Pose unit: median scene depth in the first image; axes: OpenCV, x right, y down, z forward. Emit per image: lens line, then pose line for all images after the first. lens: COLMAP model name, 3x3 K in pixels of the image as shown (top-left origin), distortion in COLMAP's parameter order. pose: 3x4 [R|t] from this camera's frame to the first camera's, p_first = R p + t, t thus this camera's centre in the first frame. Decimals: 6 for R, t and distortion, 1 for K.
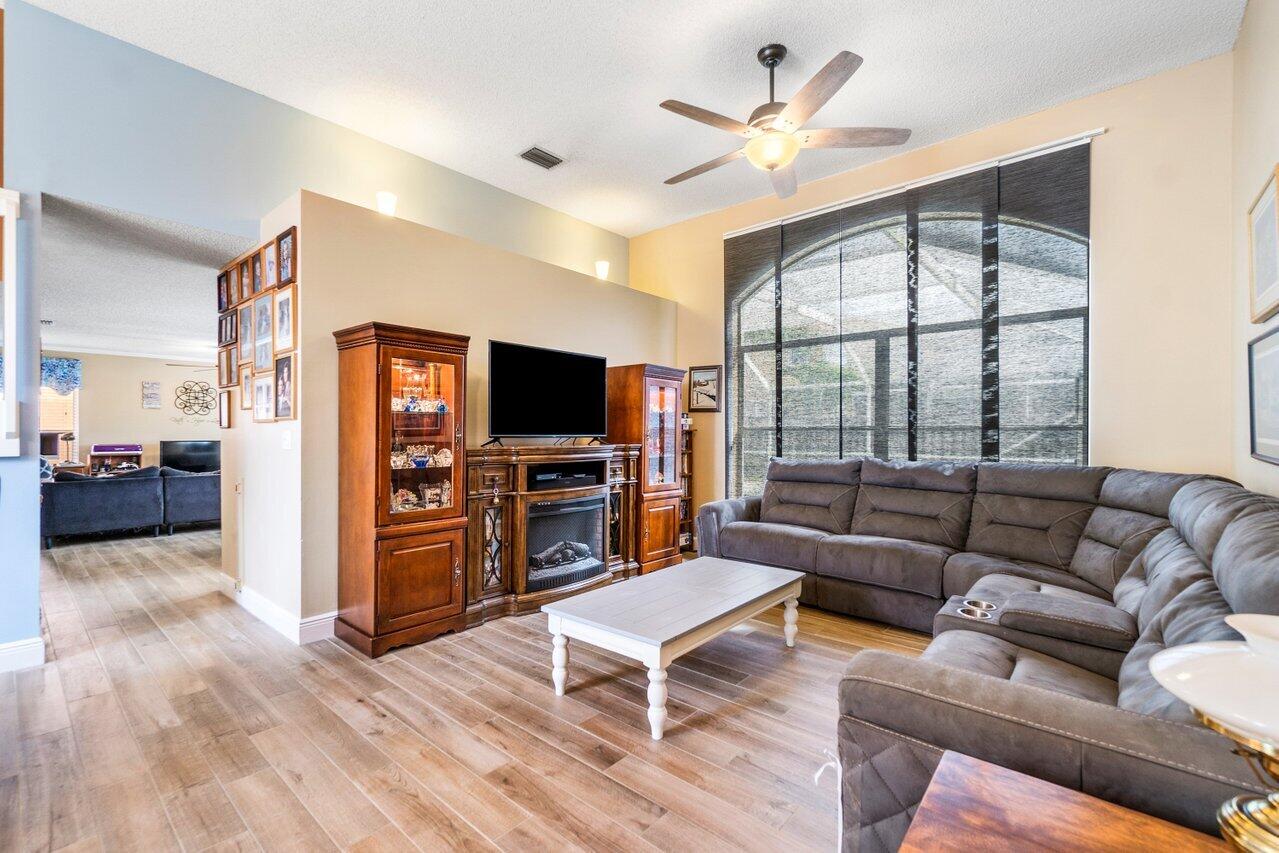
lens RADIAL K [[558.9, 0, 640.7], [0, 558.9, 429.8], [0, 0, 1]] dist [-0.006201, 0.000281]
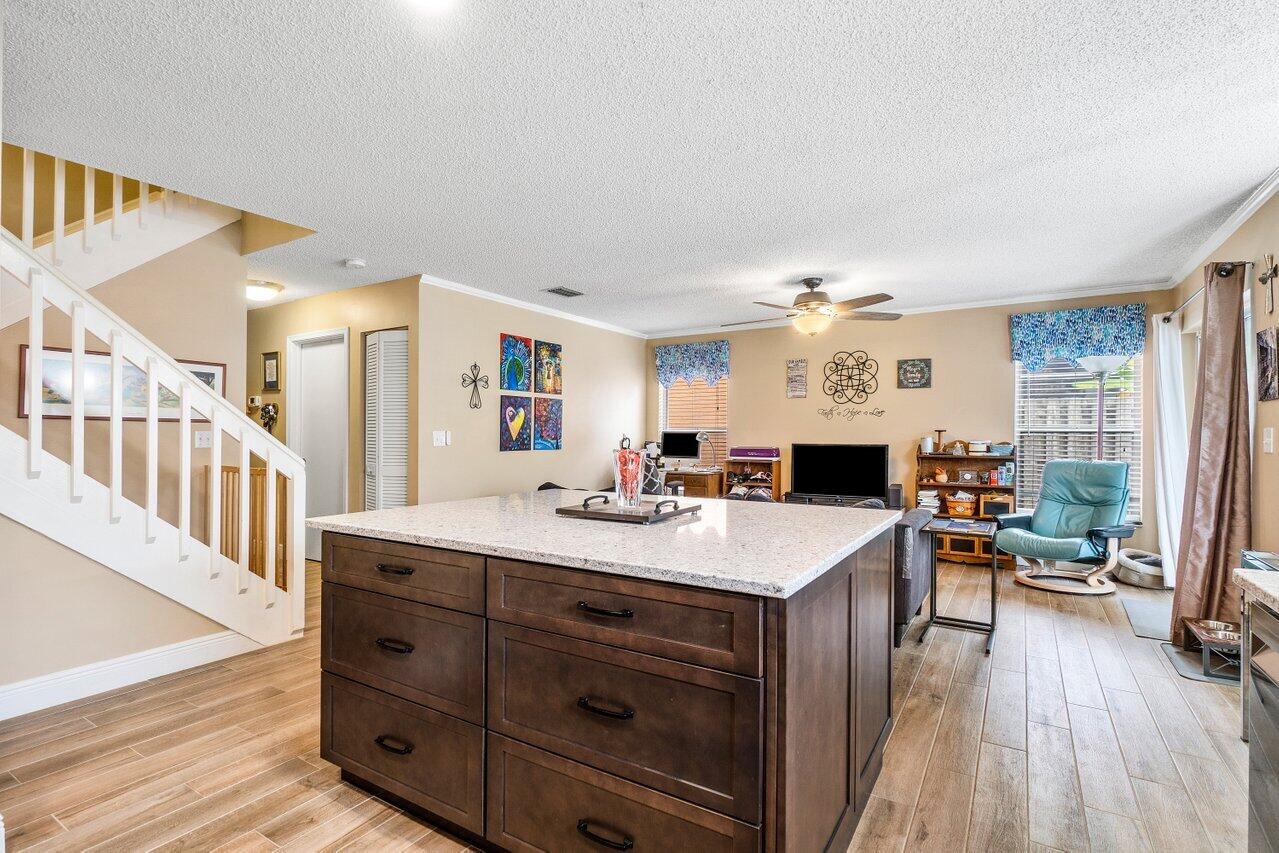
lens RADIAL K [[614.5, 0, 640.1], [0, 614.5, 424.7], [0, 0, 1]] dist [0.000214, 0.000049]
pose [[0.144914, -0.001315, -0.989443, -0.161140], [0.002434, 0.999997, -0.000973, -0.003424], [0.989441, -0.002267, 0.144916, 0.752830]]
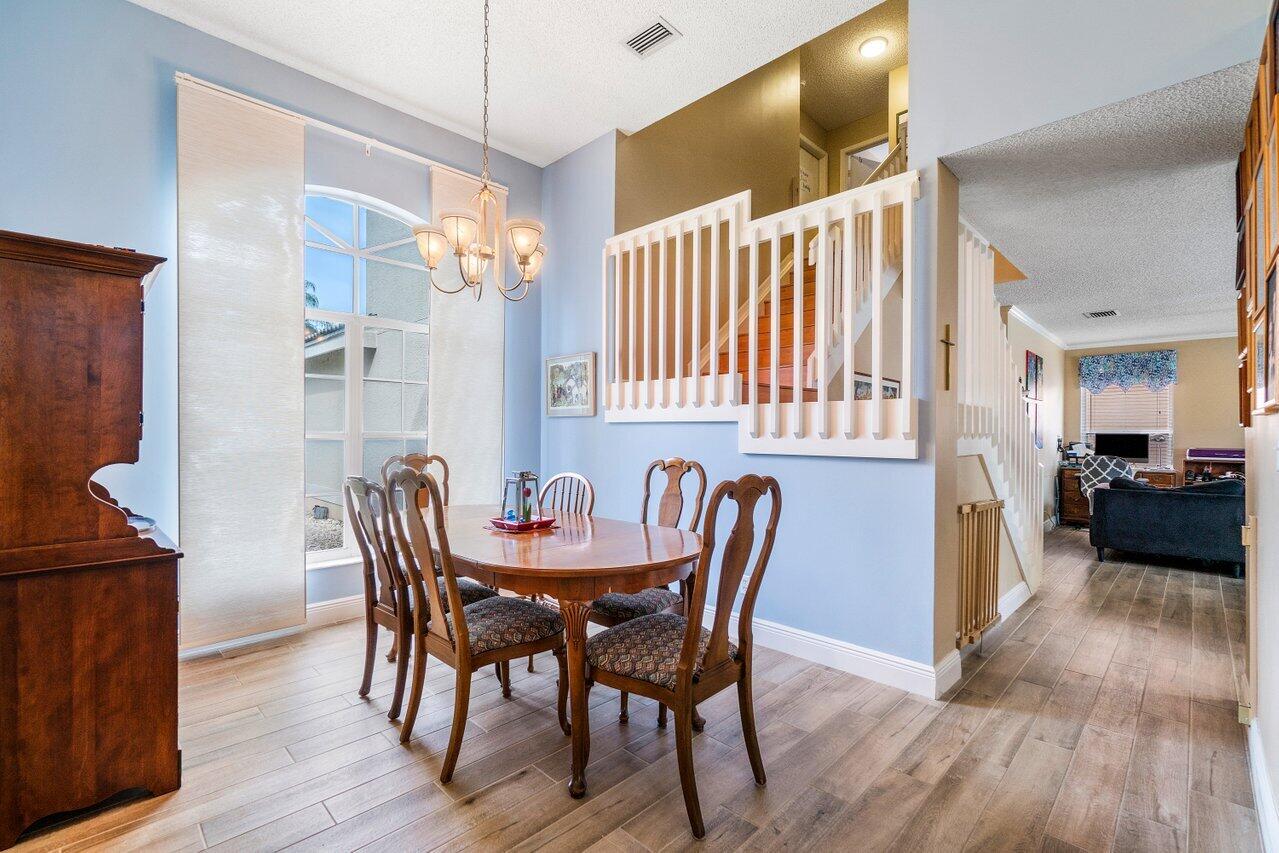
lens RADIAL K [[558.9, 0, 639.8], [0, 558.9, 427.7], [0, 0, 1]] dist [-0.006201, 0.000281]
pose [[-0.092130, -0.000337, -0.995747, -0.063656], [-0.002535, 0.999997, -0.000104, -0.002226], [0.995744, 0.002514, -0.092130, 0.245058]]
